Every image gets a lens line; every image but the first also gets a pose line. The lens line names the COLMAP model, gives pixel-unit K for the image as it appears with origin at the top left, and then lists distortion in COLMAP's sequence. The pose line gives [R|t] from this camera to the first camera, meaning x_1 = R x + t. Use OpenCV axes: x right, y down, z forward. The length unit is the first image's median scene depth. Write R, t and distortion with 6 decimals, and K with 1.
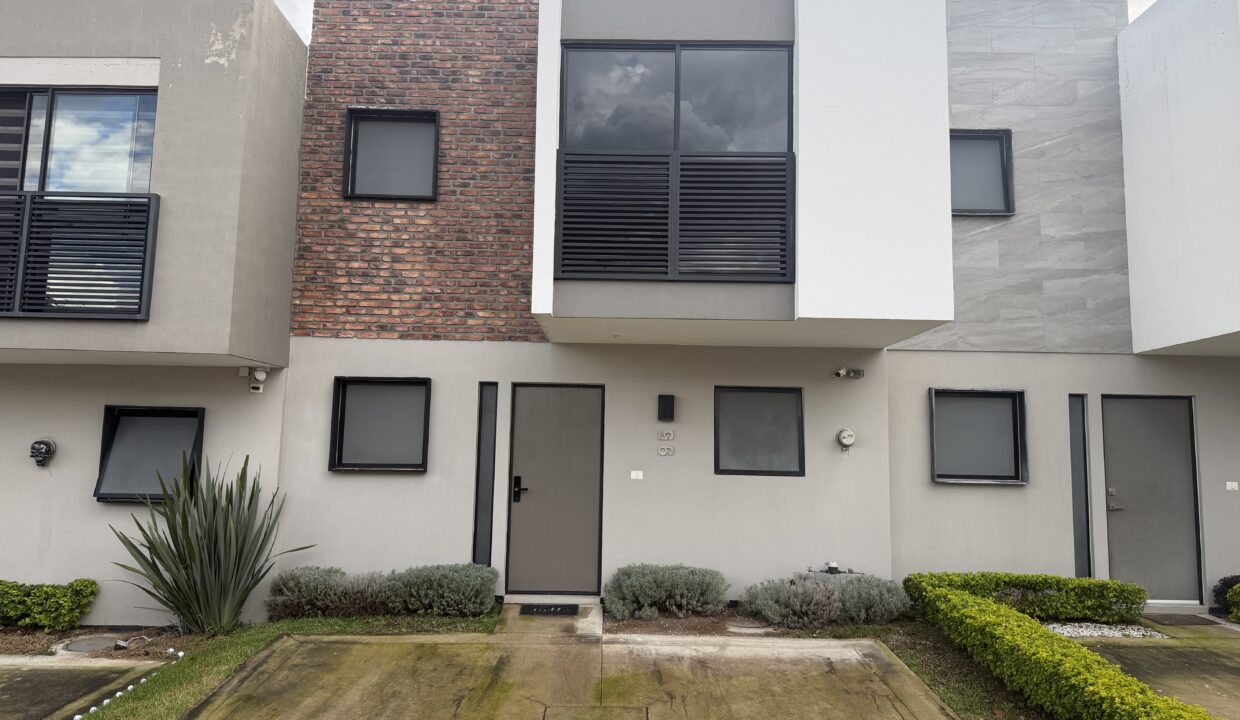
lens RADIAL K [[818.7, 0, 619.2], [0, 818.7, 355.5], [0, 0, 1]] dist [-0.052646, -0.007498]
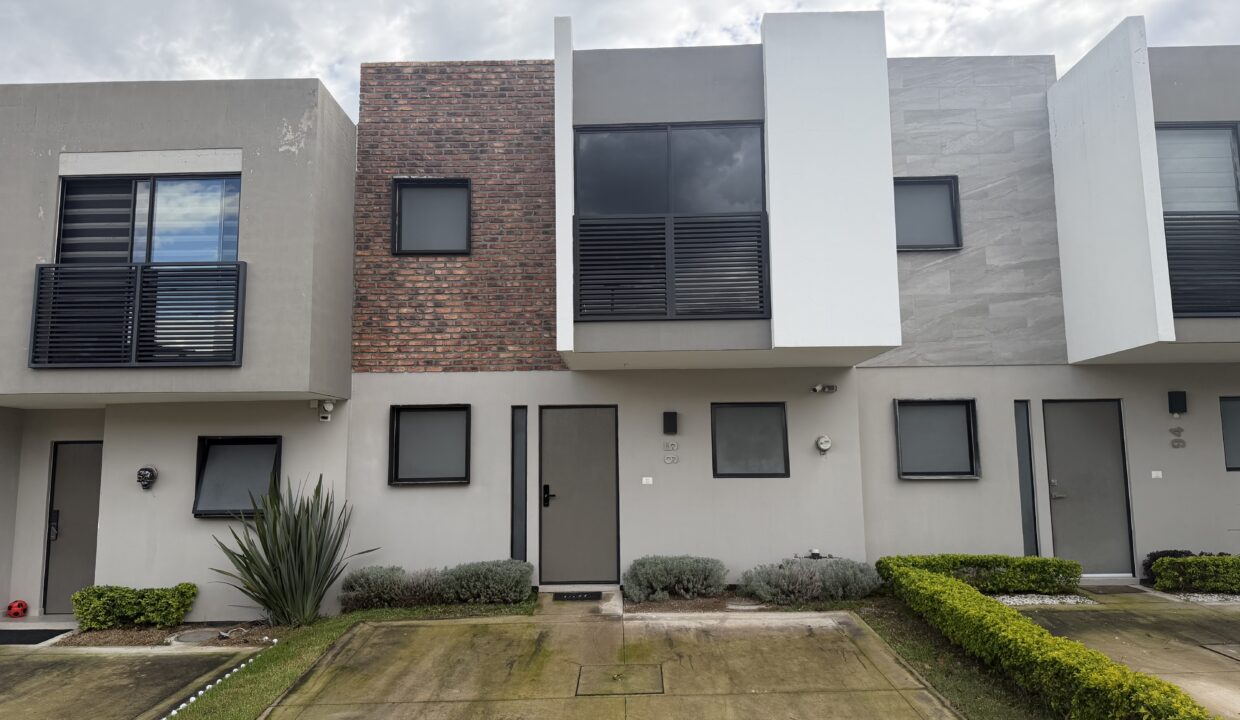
lens RADIAL K [[818.7, 0, 619.2], [0, 818.7, 355.3], [0, 0, 1]] dist [-0.052646, -0.007498]
pose [[0.999424, -0.032560, -0.009588, -0.001944], [0.032452, 0.999410, -0.011219, -0.024405], [0.009948, 0.010902, 0.999891, -0.193862]]
